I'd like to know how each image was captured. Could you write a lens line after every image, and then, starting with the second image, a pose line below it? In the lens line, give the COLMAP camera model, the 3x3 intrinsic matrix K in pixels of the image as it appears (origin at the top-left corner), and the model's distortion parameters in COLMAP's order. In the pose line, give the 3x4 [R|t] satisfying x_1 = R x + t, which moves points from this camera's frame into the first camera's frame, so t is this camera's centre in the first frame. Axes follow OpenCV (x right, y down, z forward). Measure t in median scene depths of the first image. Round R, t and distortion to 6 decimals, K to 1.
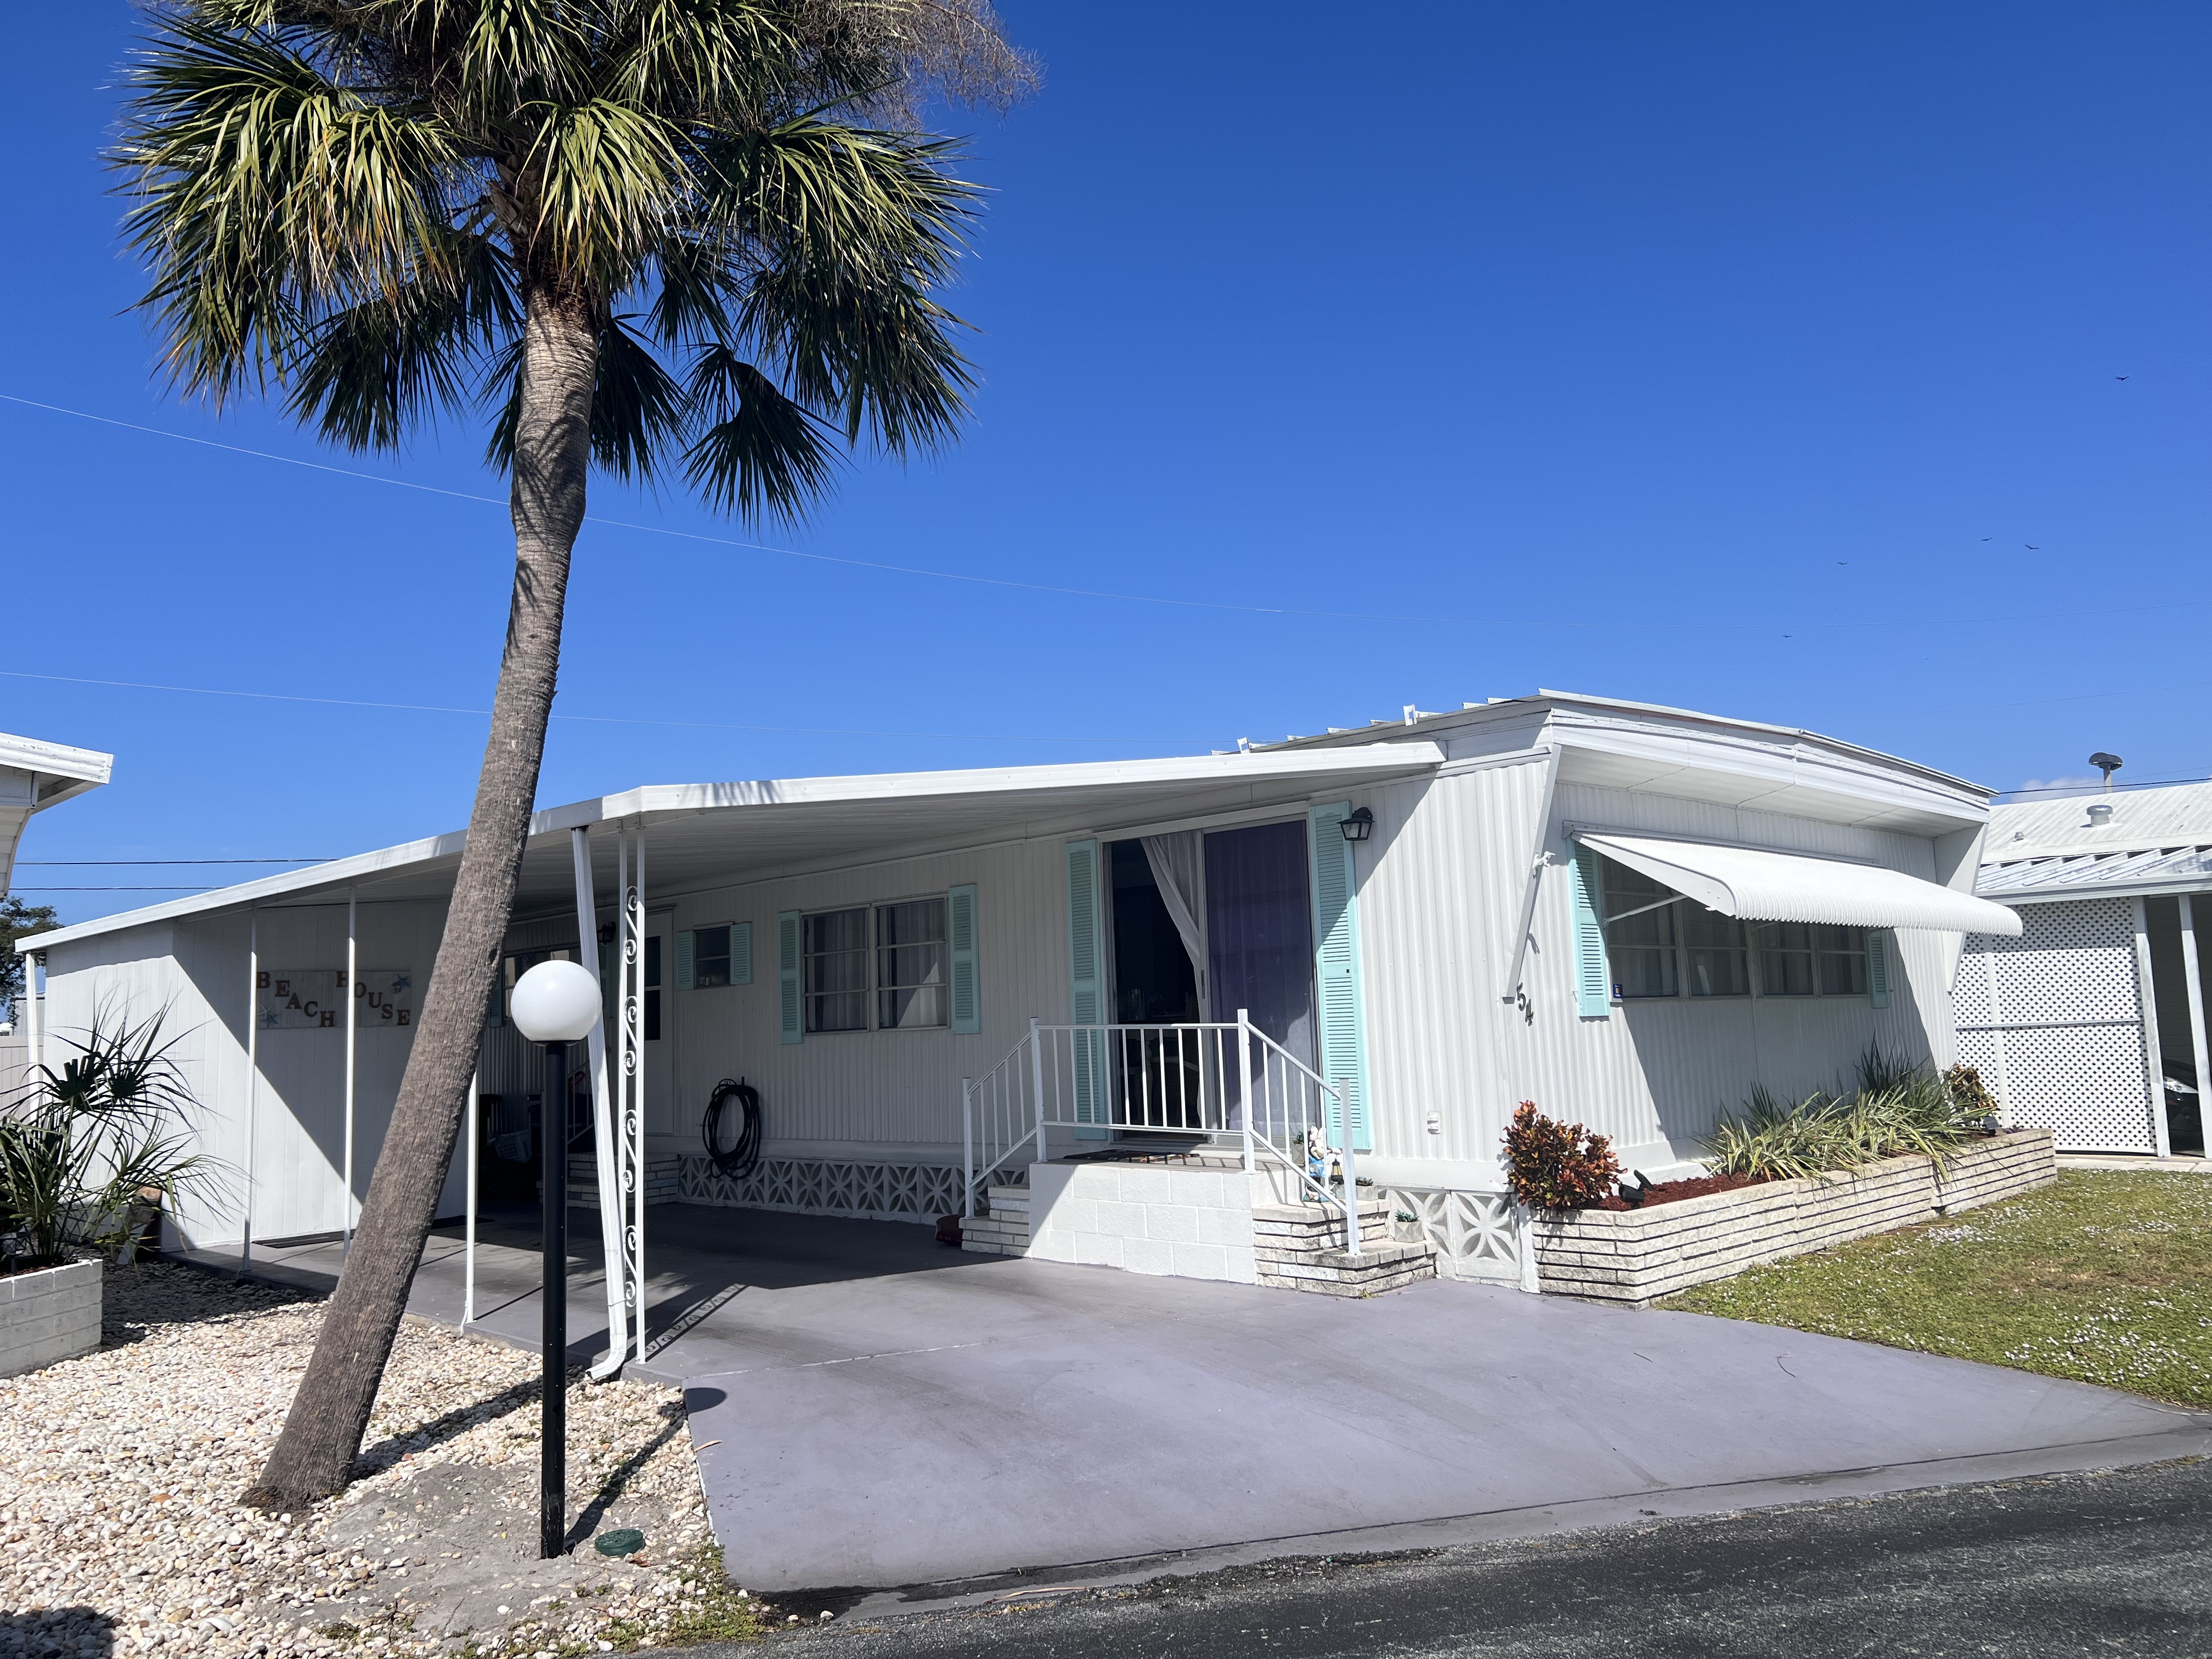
lens RADIAL K [[1676.8, 0, 1083.3], [0, 1676.8, 828.0], [0, 0, 1]] dist [0.090830, -0.134024]
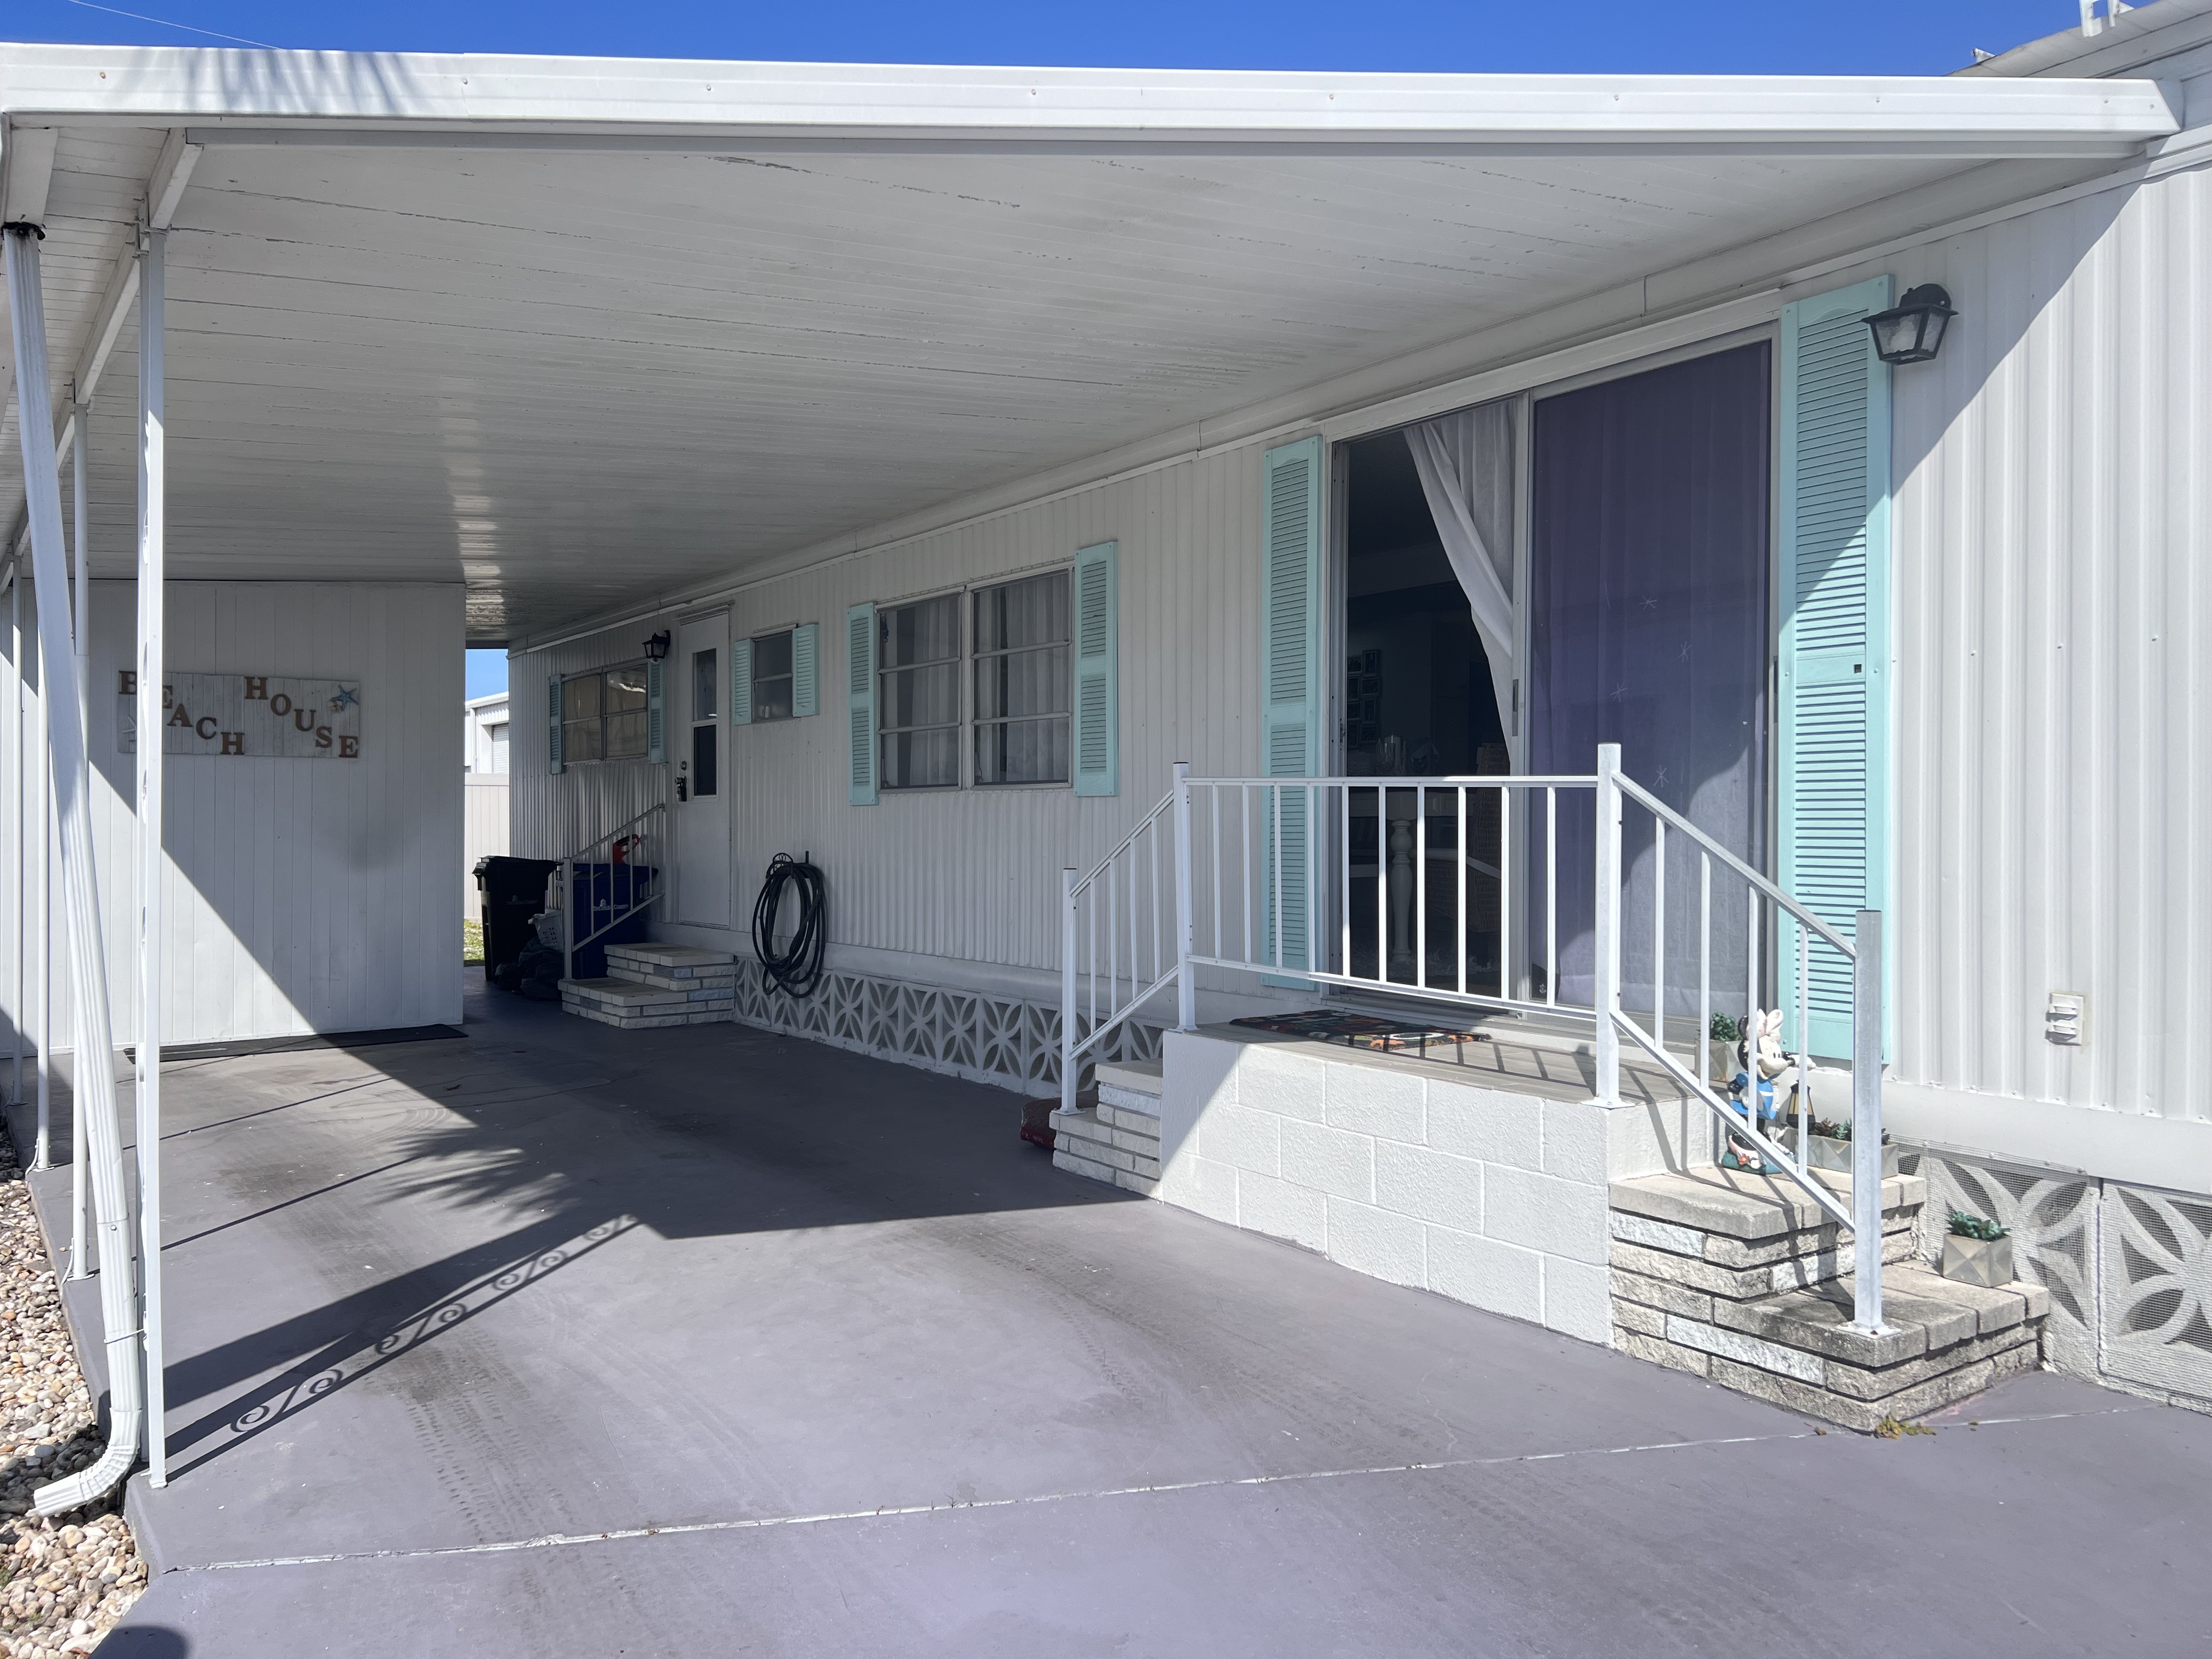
lens RADIAL K [[1676.8, 0, 1083.3], [0, 1676.8, 828.0], [0, 0, 1]] dist [0.090830, -0.134024]
pose [[0.985058, 0.039008, -0.167748, 0.030531], [-0.017792, 0.991849, 0.126167, 0.068890], [0.171303, -0.121297, 0.977723, 0.485677]]
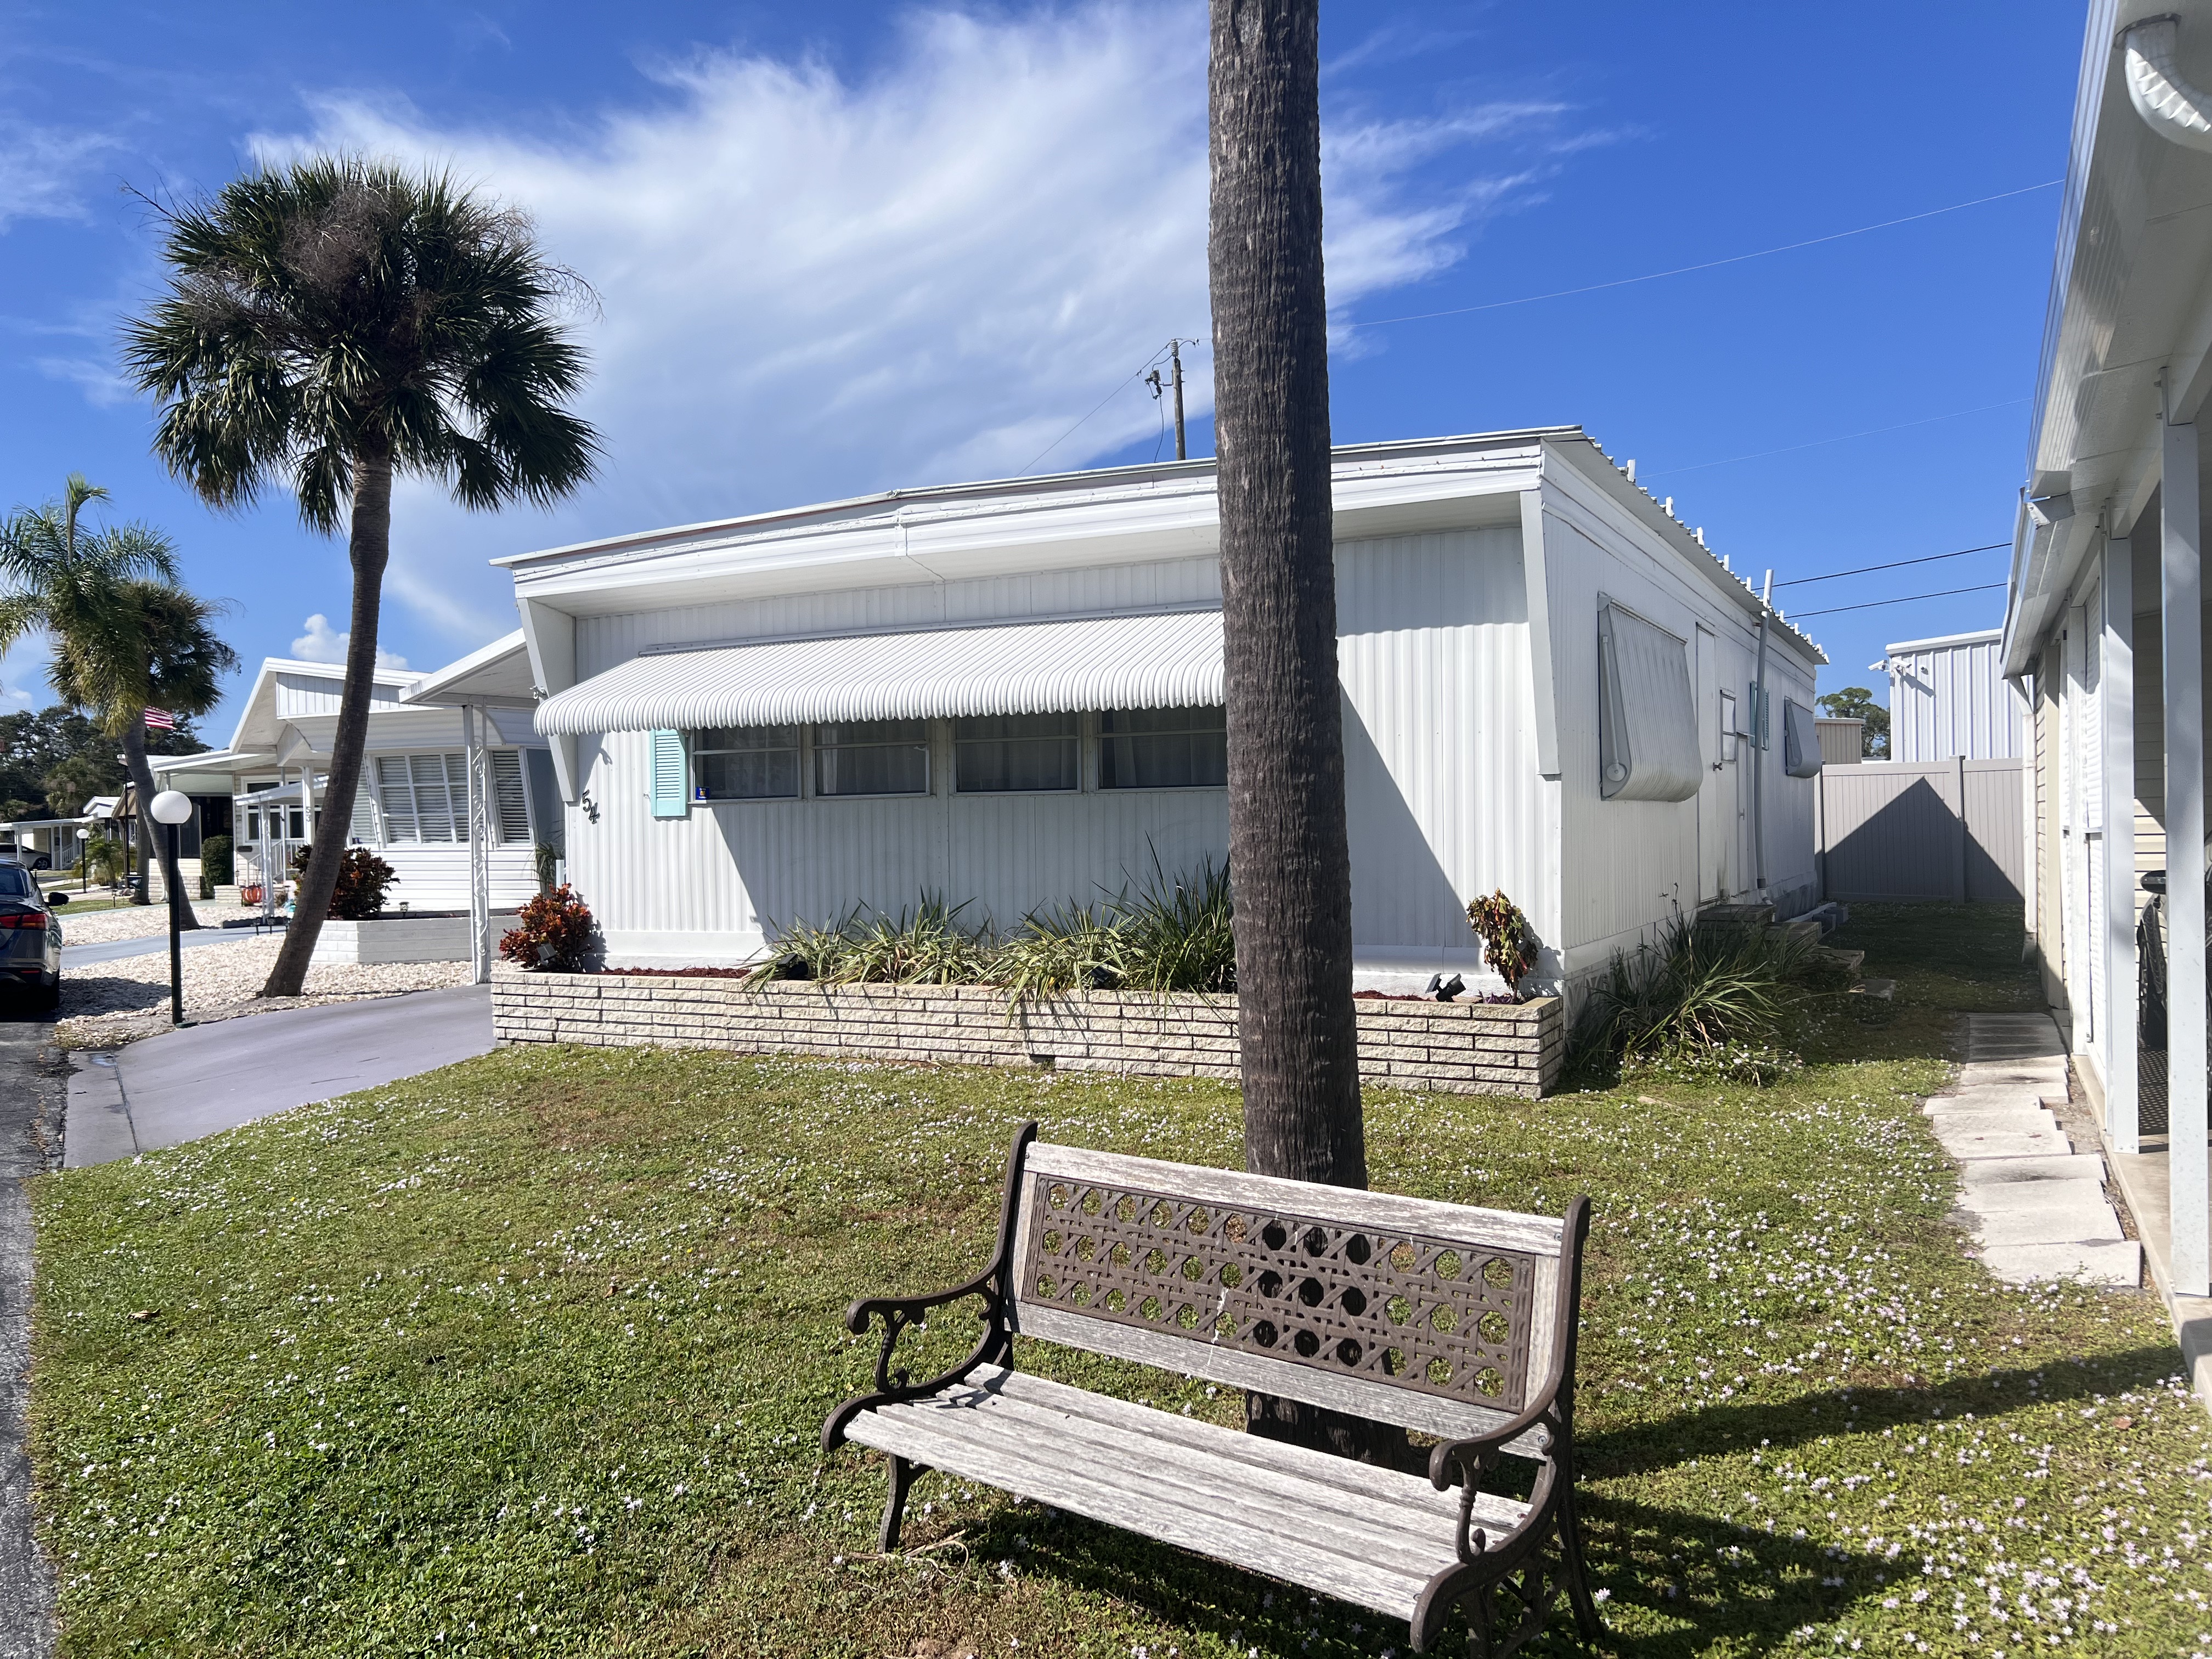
lens RADIAL K [[1676.8, 0, 1083.3], [0, 1676.8, 828.0], [0, 0, 1]] dist [0.090830, -0.134024]
pose [[0.293778, 0.030365, -0.955391, 1.356175], [0.120715, 0.990314, 0.068595, 0.069228], [0.948221, -0.135482, 0.287267, 0.867460]]
